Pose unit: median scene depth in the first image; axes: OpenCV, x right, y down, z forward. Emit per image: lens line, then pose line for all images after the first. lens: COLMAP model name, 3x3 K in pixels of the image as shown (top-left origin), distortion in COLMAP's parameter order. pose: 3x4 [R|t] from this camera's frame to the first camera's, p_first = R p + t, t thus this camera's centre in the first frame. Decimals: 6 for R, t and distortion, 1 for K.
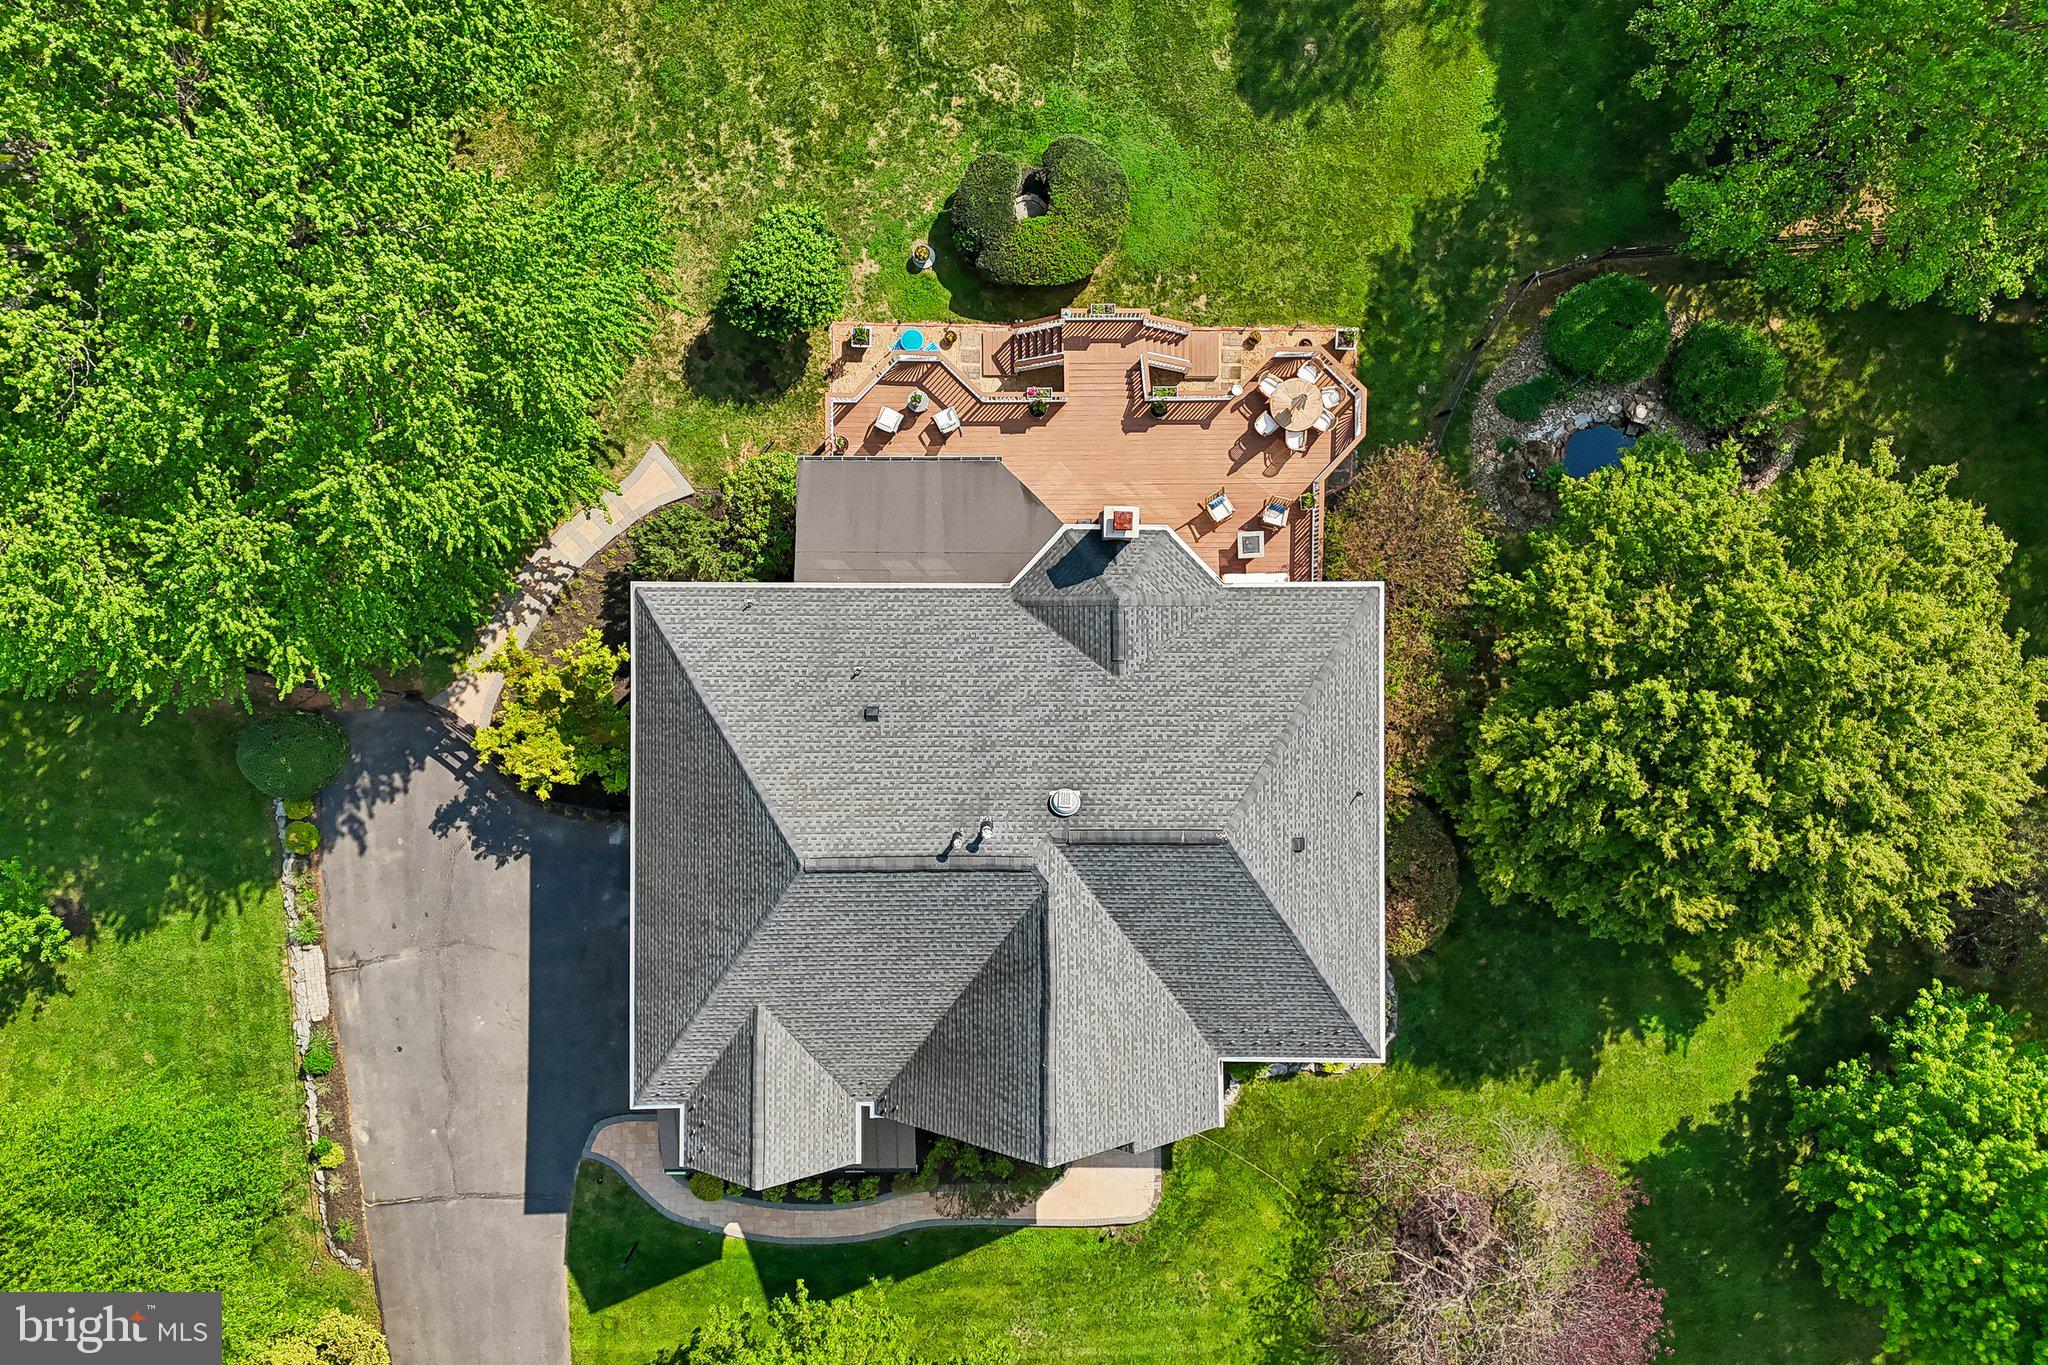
lens RADIAL K [[1508.4, 0, 1030.9], [0, 1508.4, 695.3], [0, 0, 1]] dist [0.075289, -0.075609]
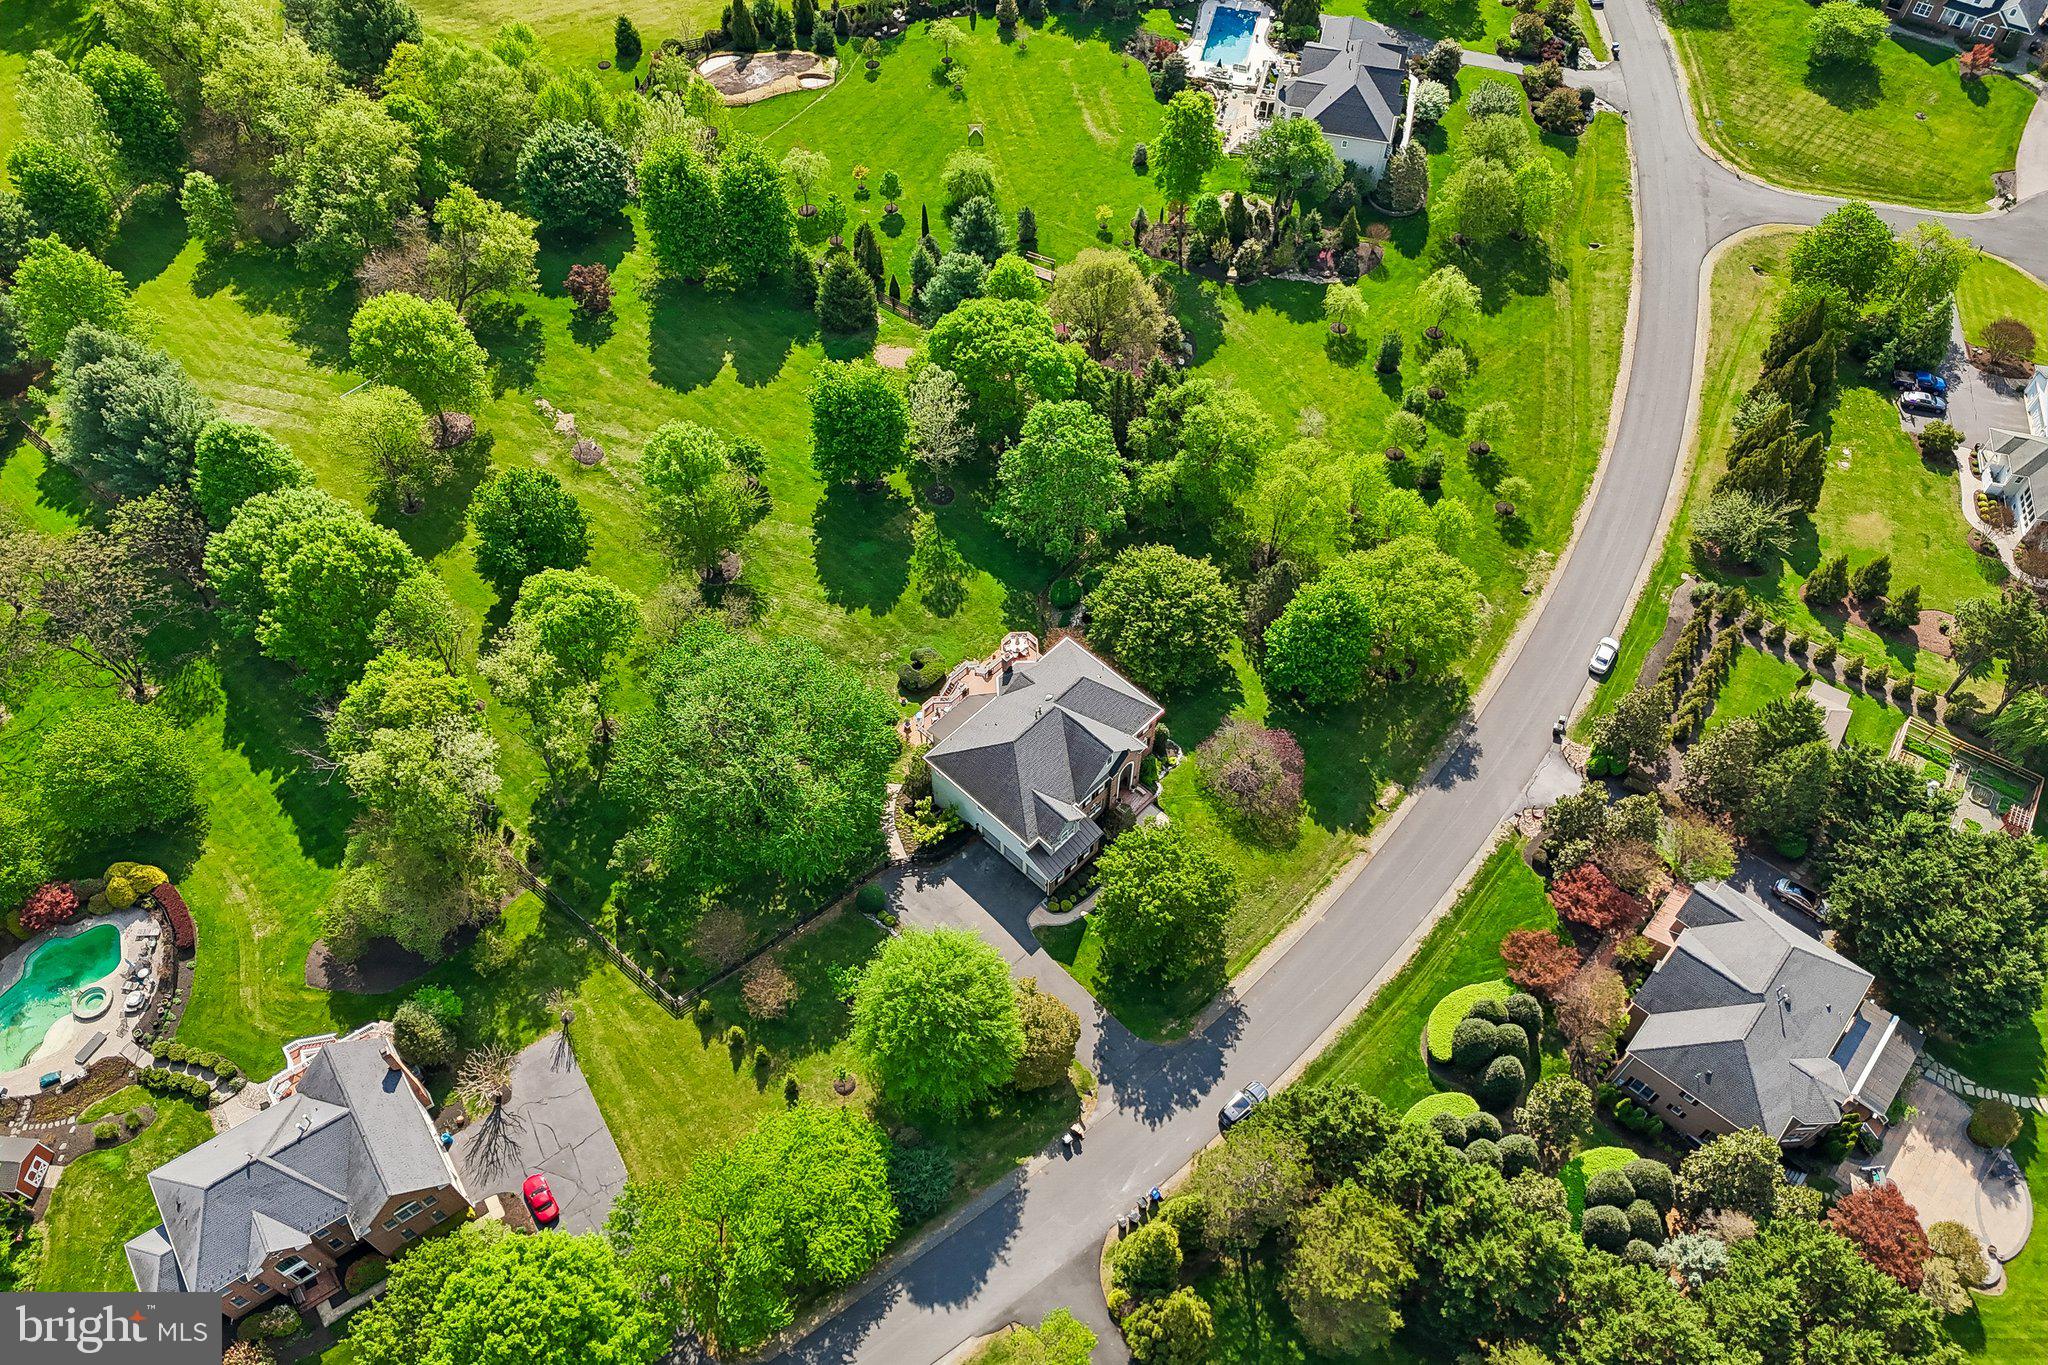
lens RADIAL K [[1508.4, 0, 1038.3], [0, 1508.4, 681.2], [0, 0, 1]] dist [0.075289, -0.075609]
pose [[0.692436, -0.587398, 0.418922, -1.245633], [0.721475, 0.561757, -0.404850, 1.245712], [0.002476, 0.582574, 0.812774, -1.699615]]
